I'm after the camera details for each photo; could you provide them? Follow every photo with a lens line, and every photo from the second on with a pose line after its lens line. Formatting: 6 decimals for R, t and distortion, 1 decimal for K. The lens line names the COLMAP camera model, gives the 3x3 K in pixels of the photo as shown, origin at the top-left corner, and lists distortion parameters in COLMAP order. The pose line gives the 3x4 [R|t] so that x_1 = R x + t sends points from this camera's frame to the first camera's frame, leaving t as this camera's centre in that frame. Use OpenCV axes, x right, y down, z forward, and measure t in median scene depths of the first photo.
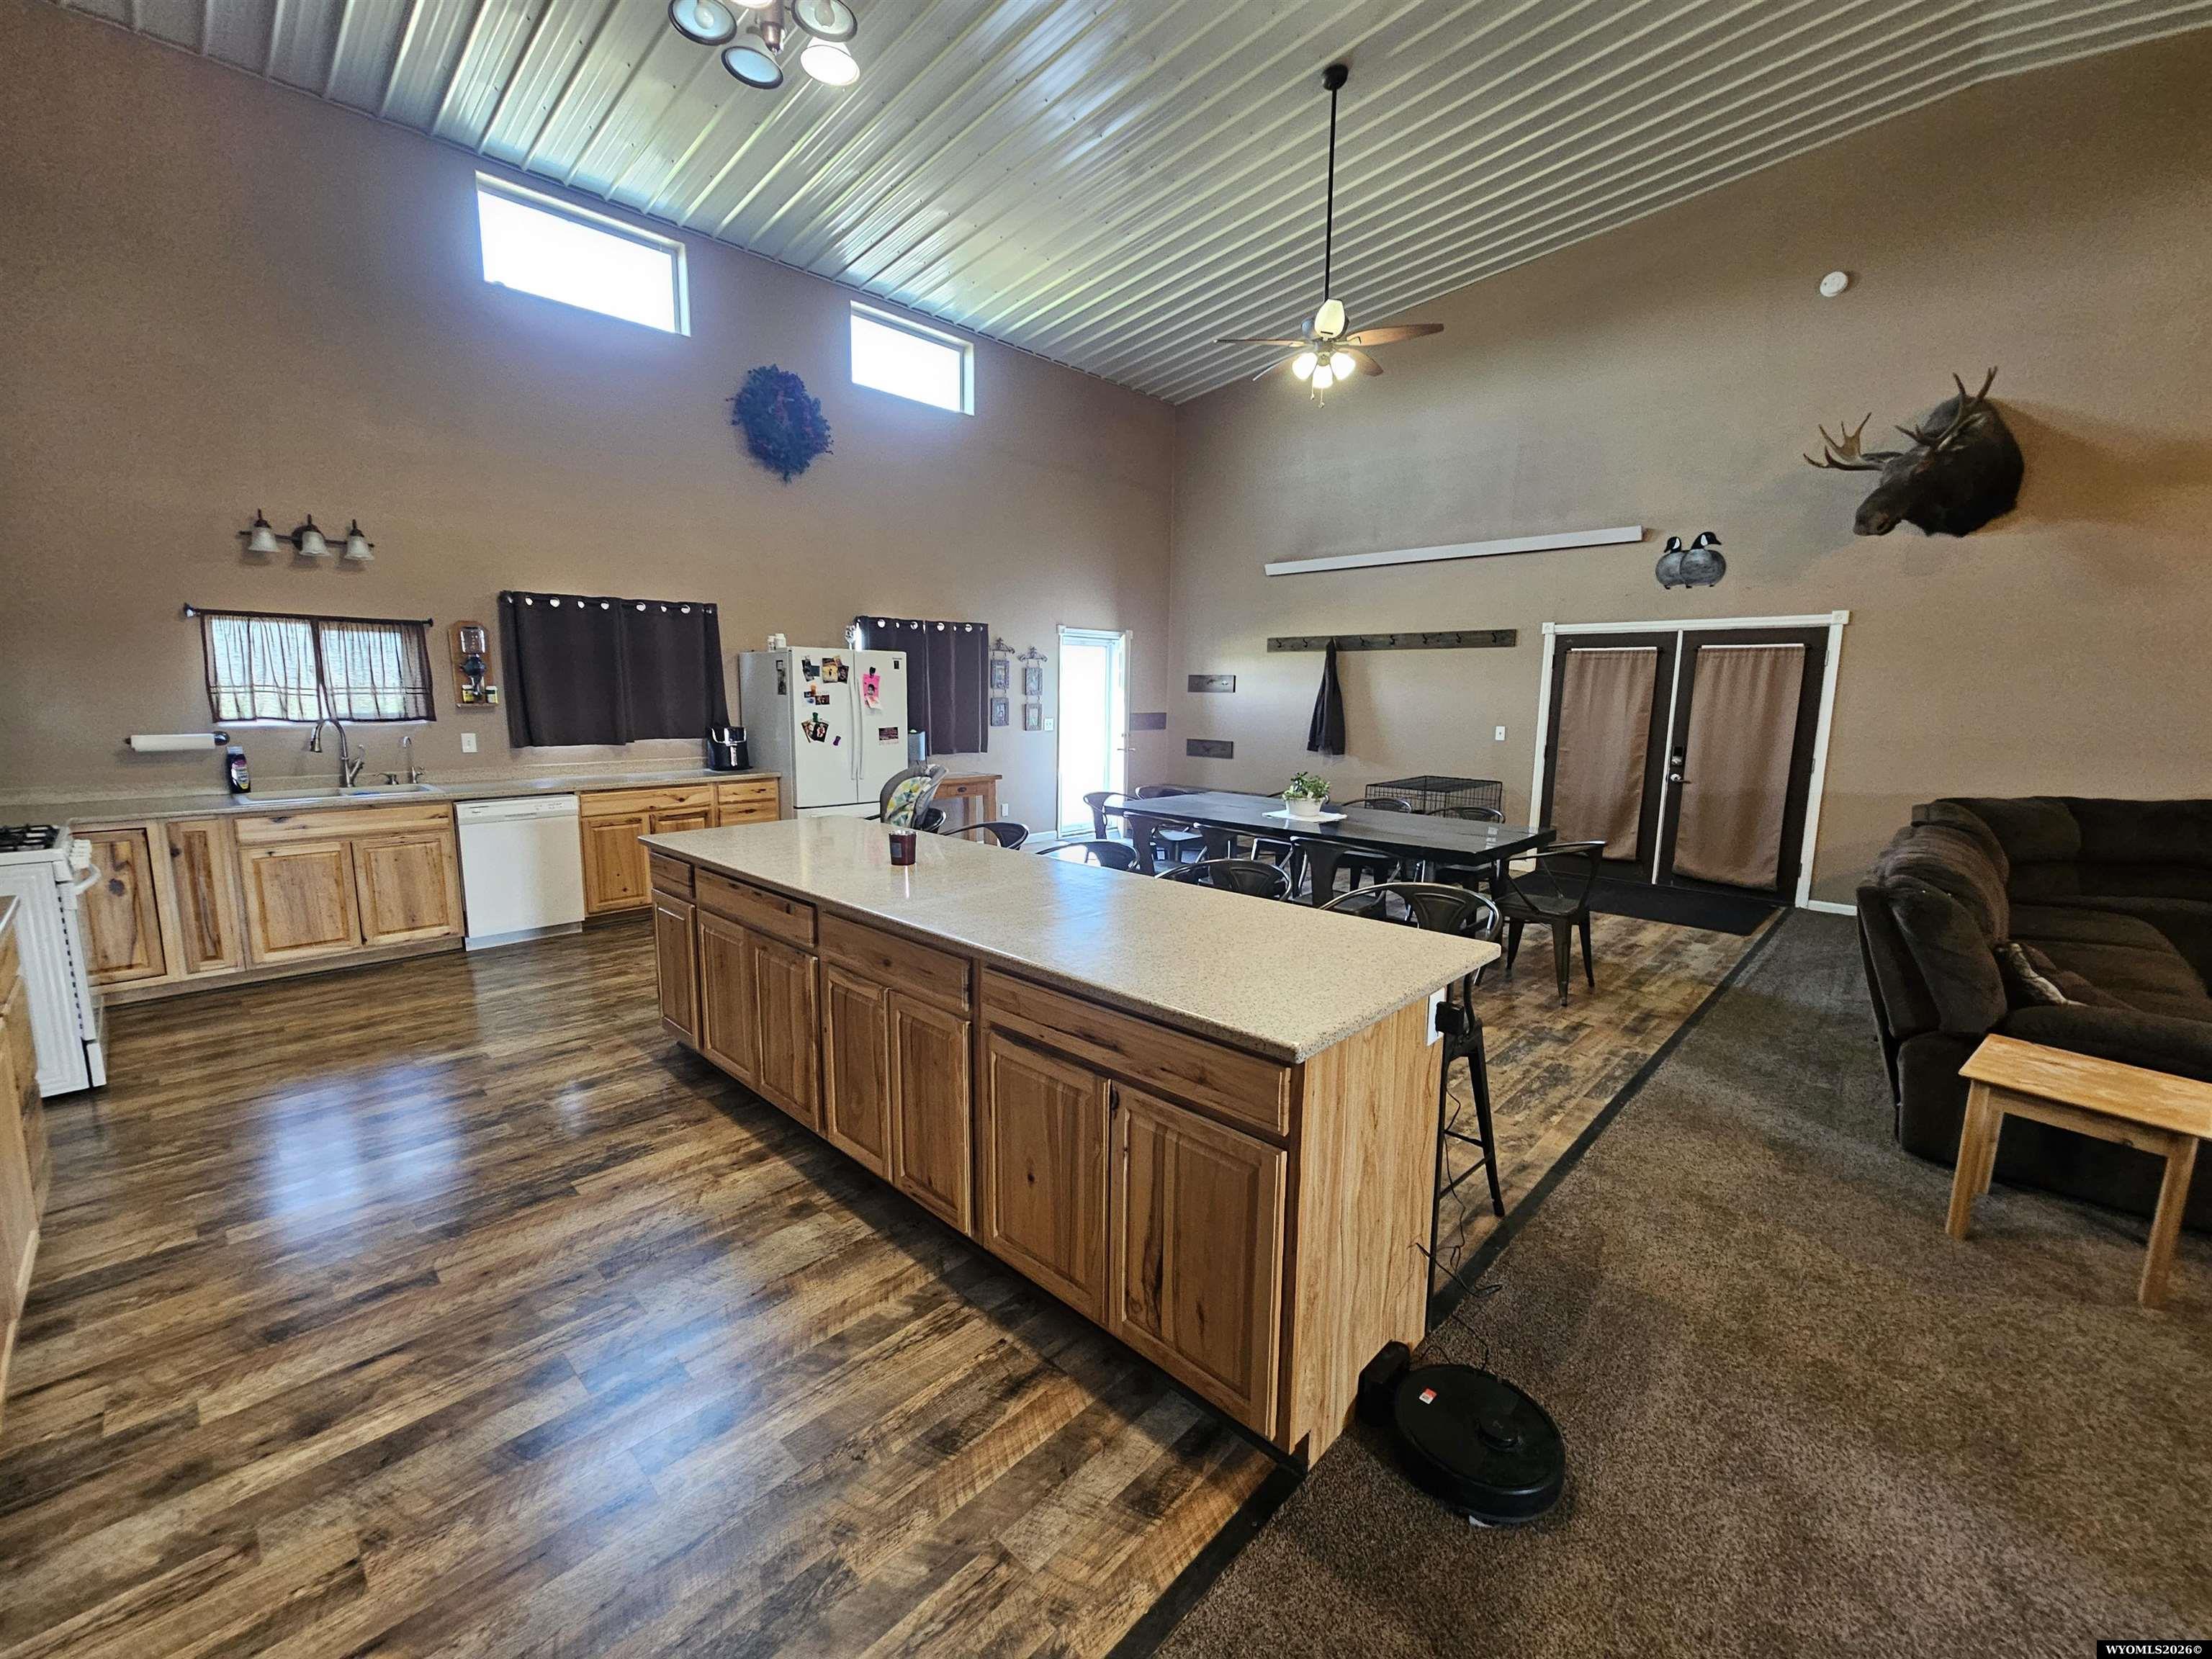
lens RADIAL K [[904.3, 0, 1101.5], [0, 904.3, 826.4], [0, 0, 1]] dist [-0.001877, 0.000665]
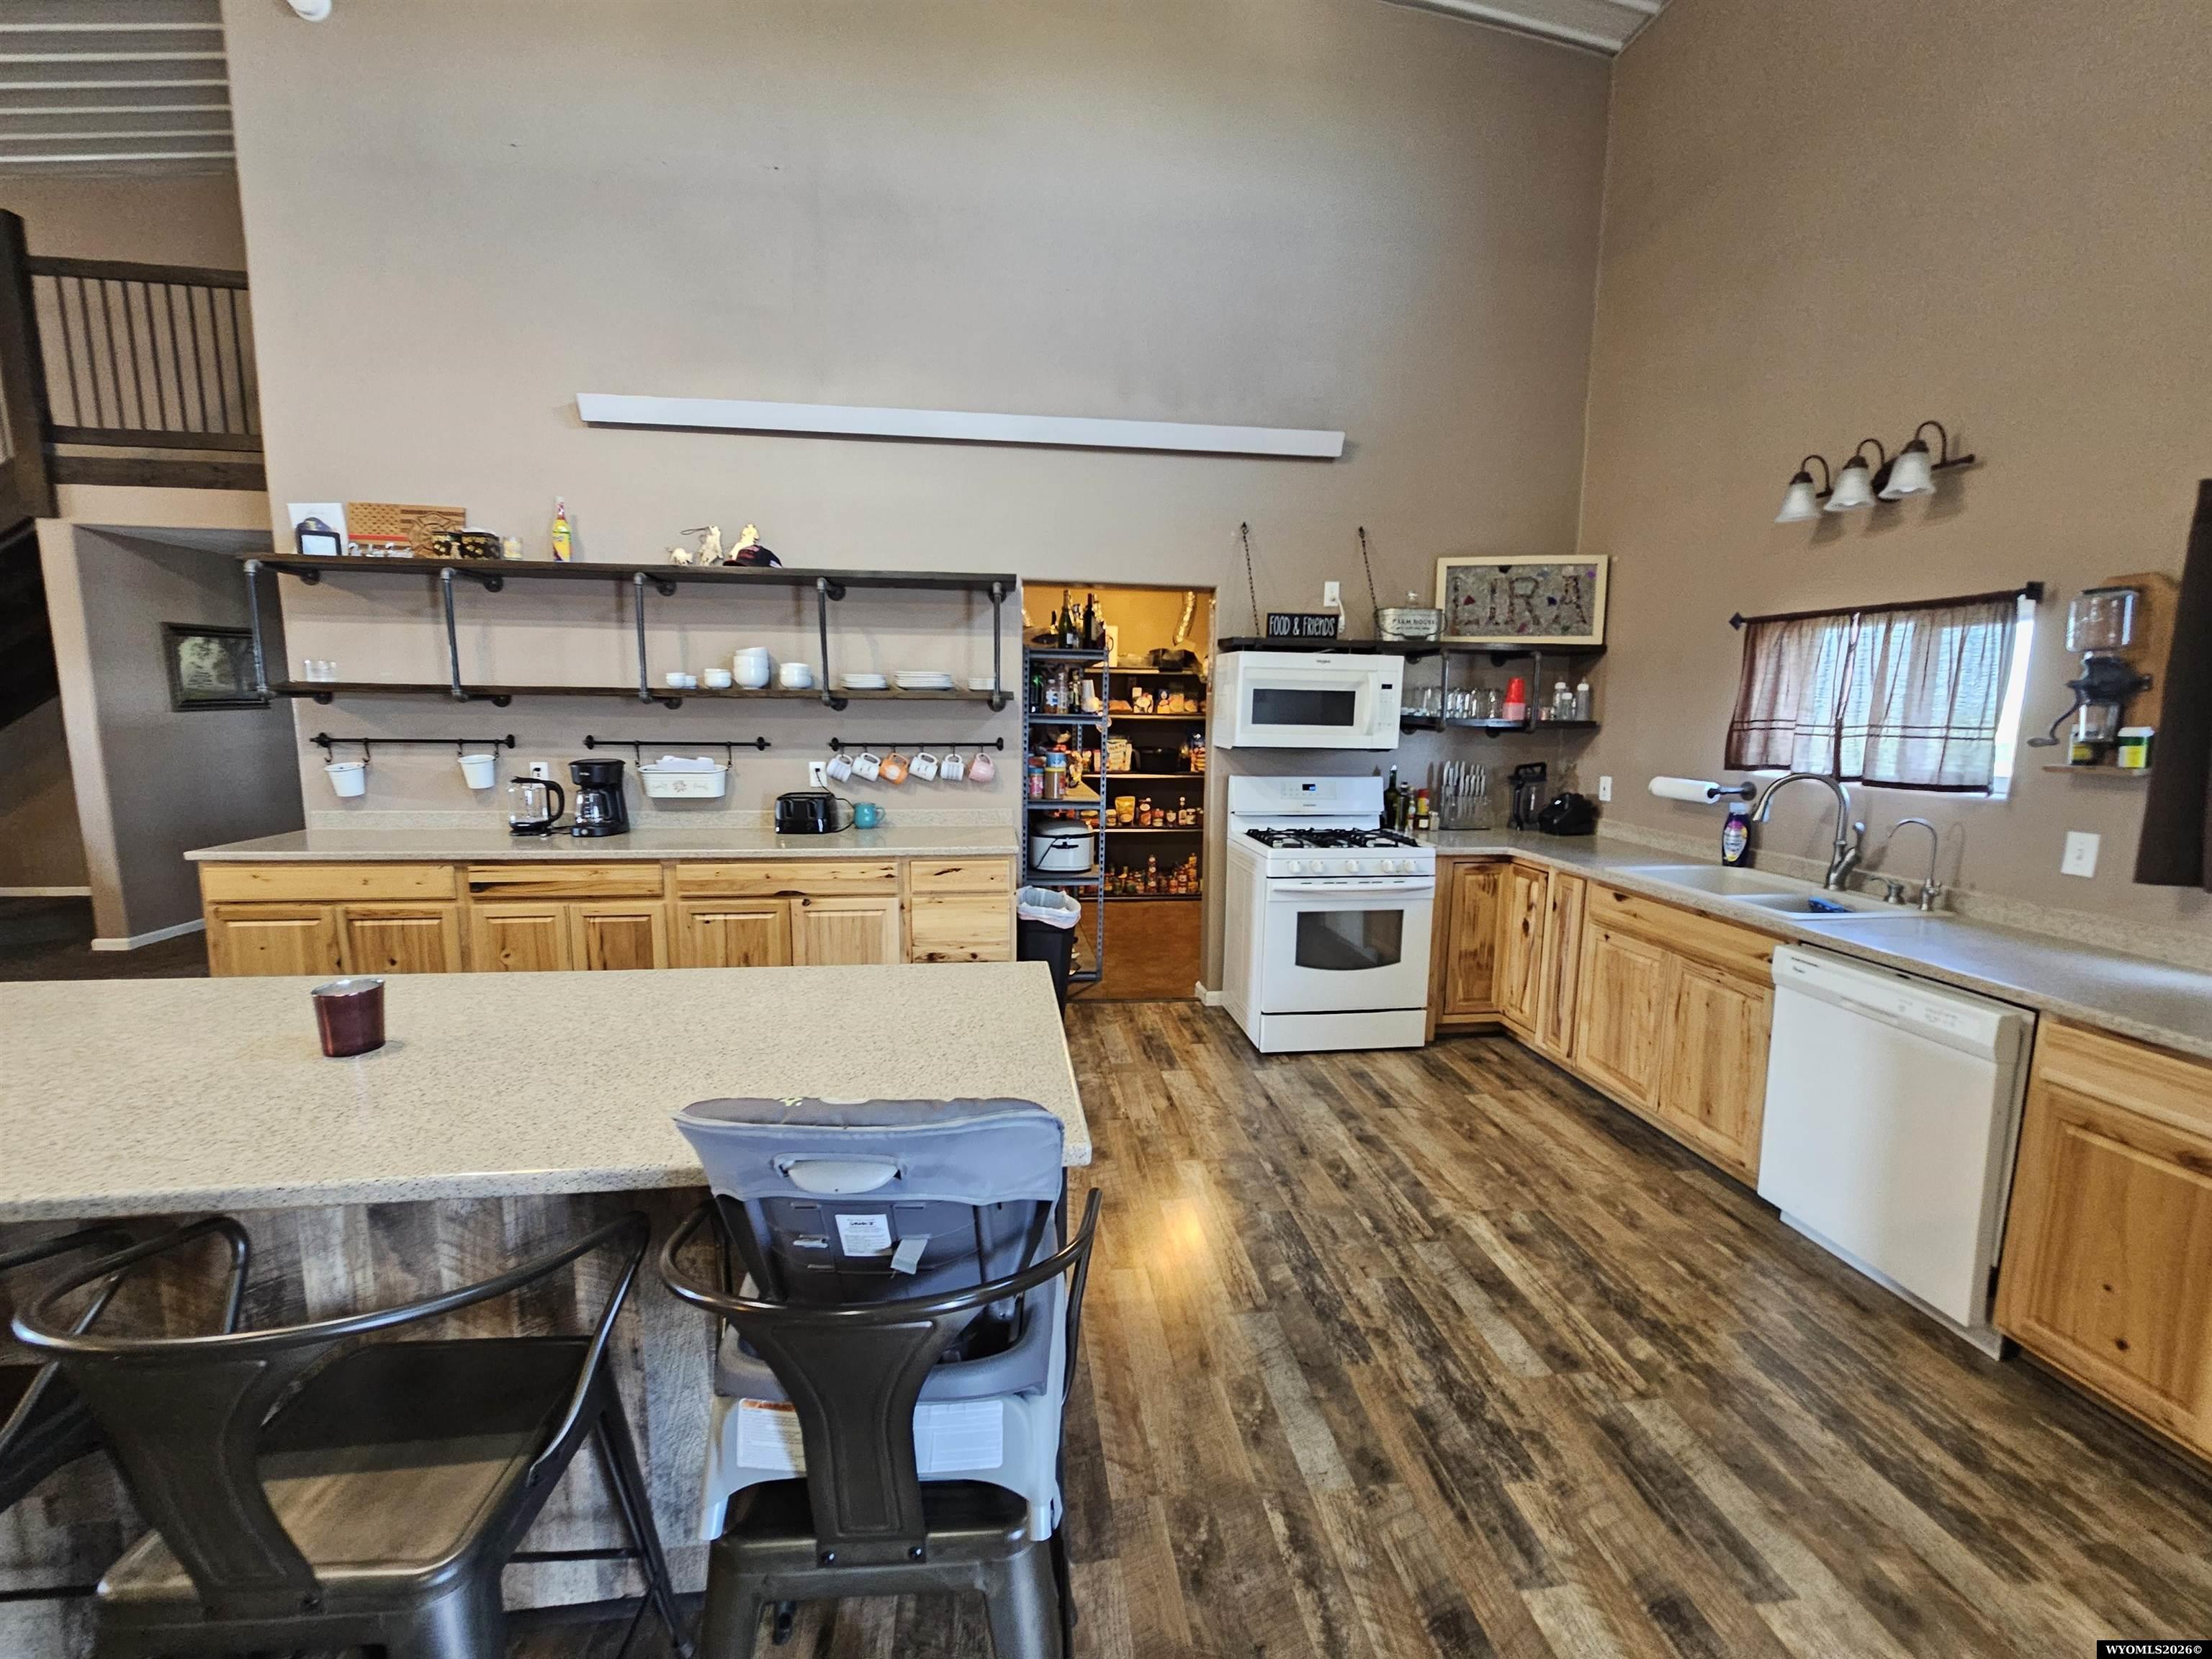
lens RADIAL K [[904.3, 0, 1101.5], [0, 904.3, 826.4], [0, 0, 1]] dist [-0.001877, 0.000665]
pose [[-0.627233, 0.087252, -0.773929, -0.061702], [-0.138530, 0.965361, 0.221106, -0.143552], [0.766413, 0.245898, -0.593419, 0.933542]]
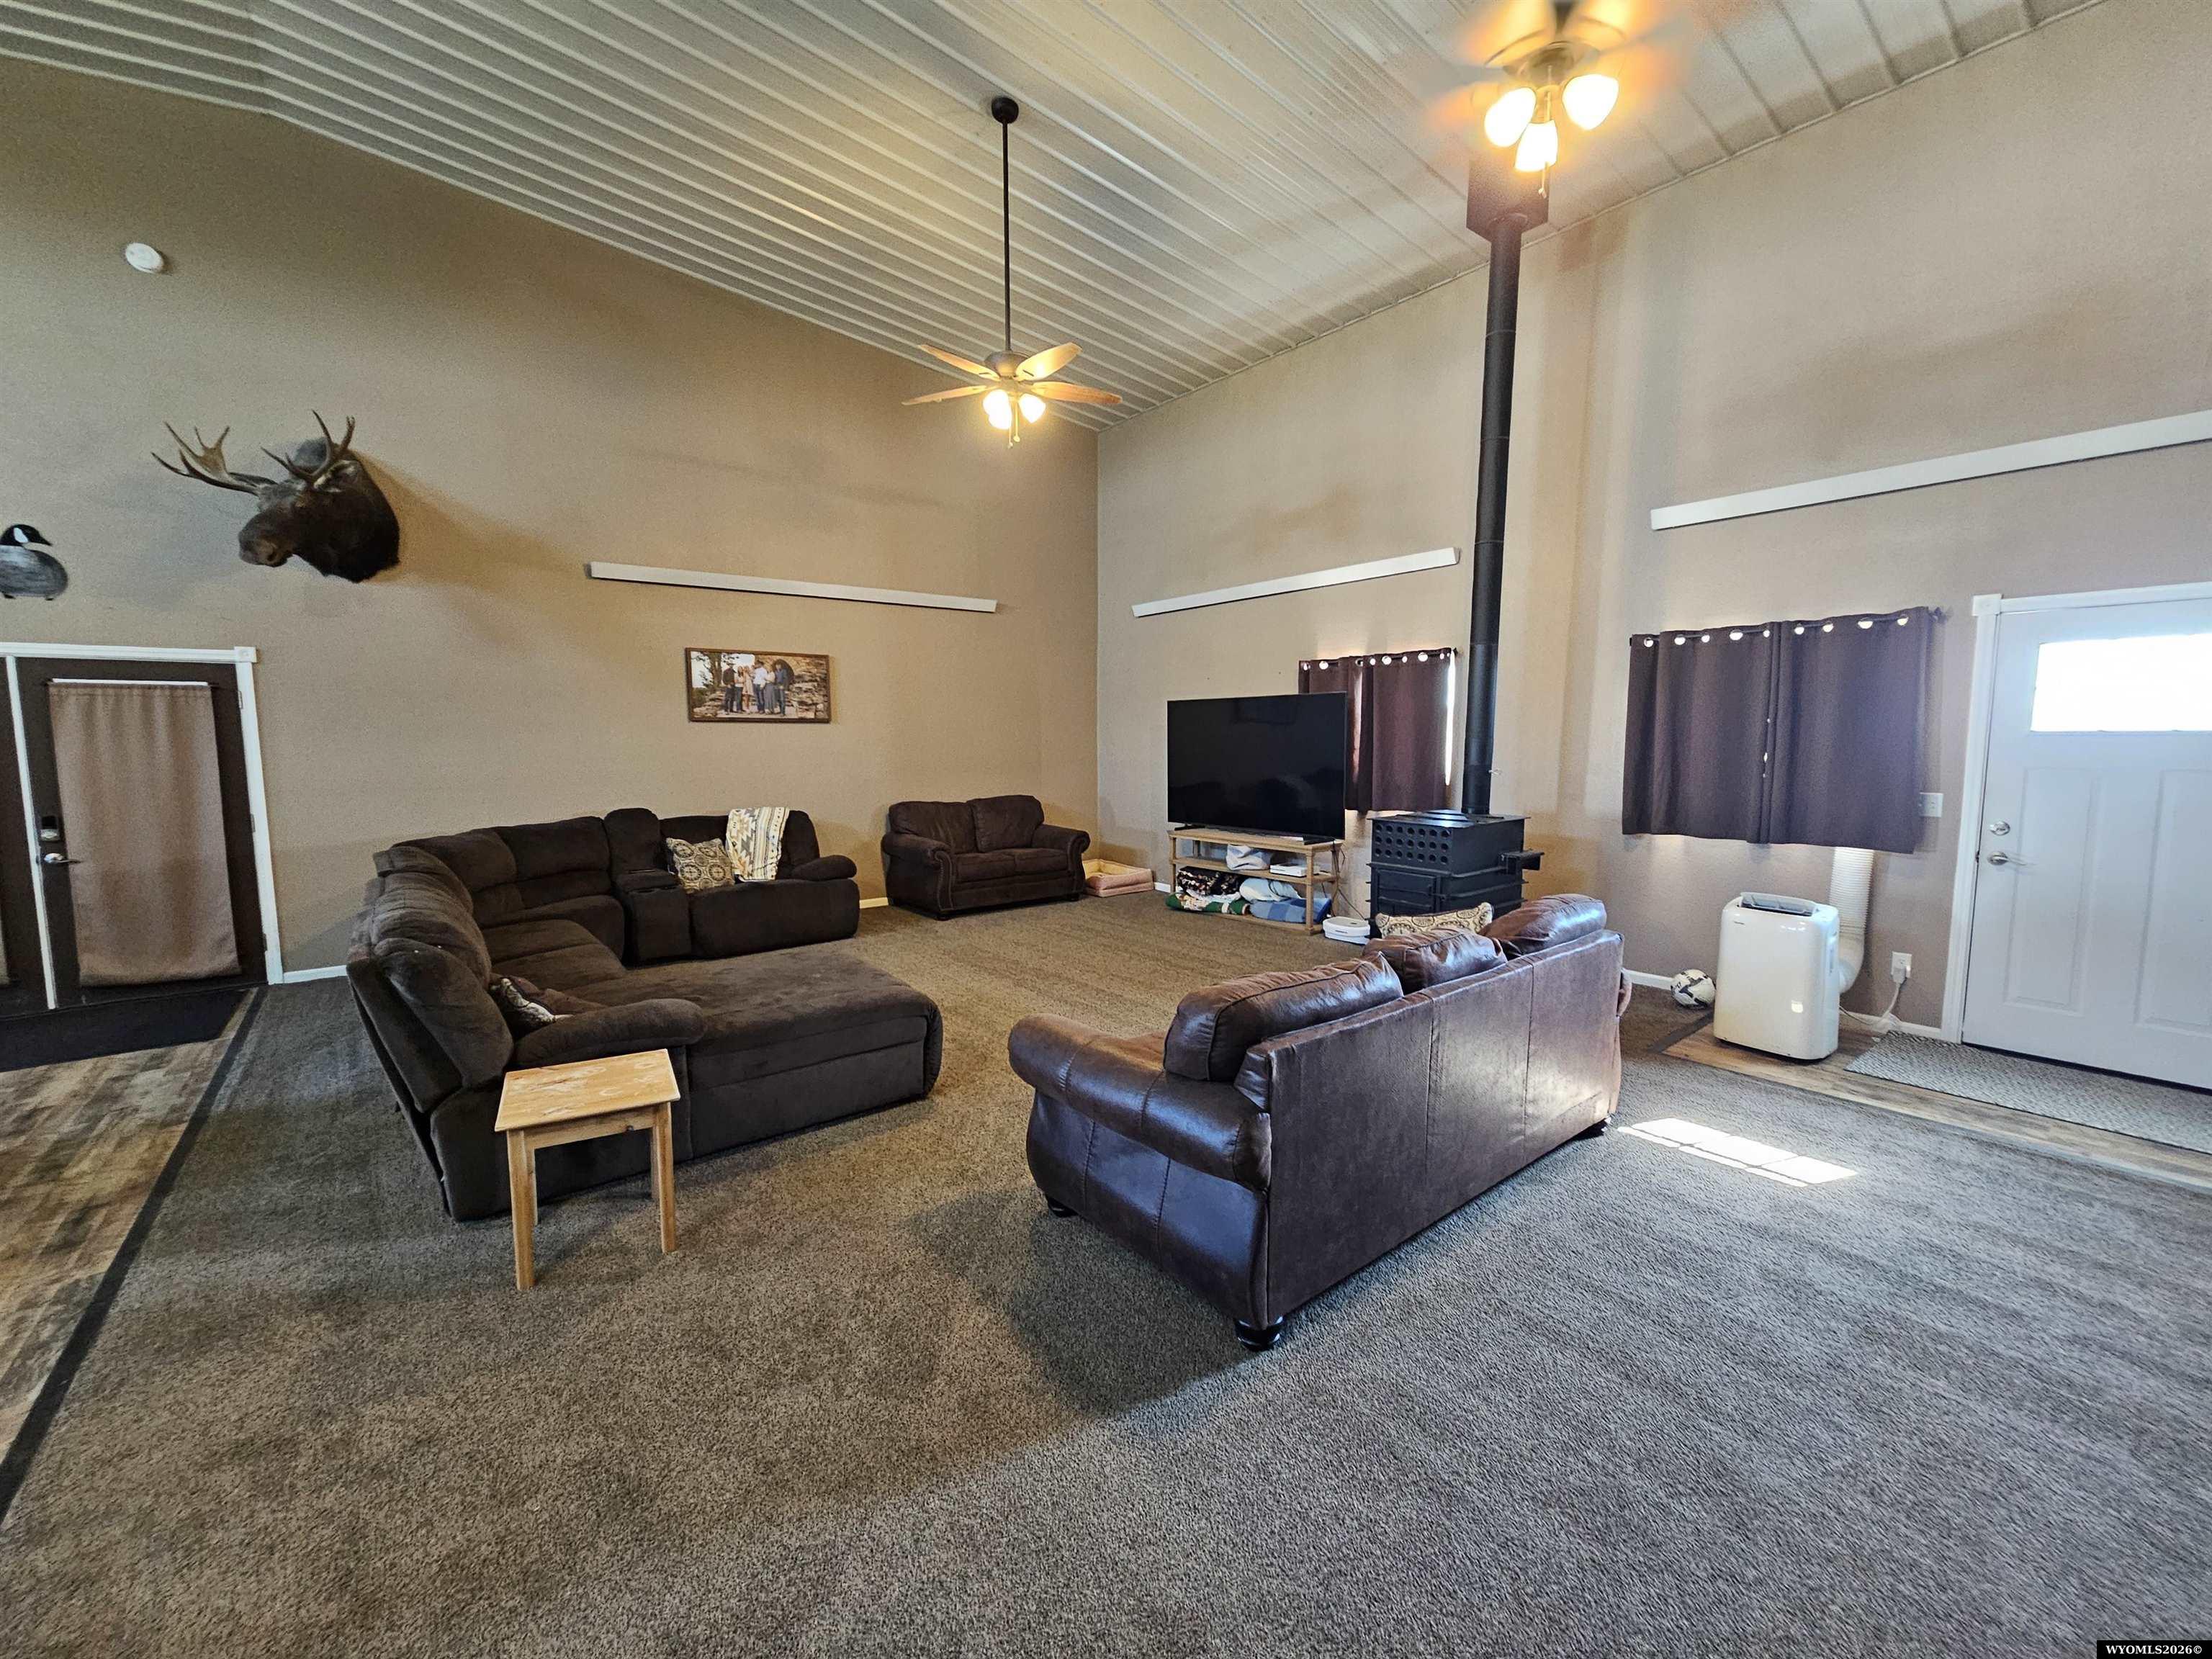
lens RADIAL K [[905.3, 0, 1099.0], [0, 905.3, 820.9], [0, 0, 1]] dist [-0.009391, 0.004264]
pose [[0.142137, -0.107030, 0.984044, 0.060322], [0.157697, 0.983888, 0.084235, -0.015816], [-0.977205, 0.143208, 0.156725, 0.081113]]
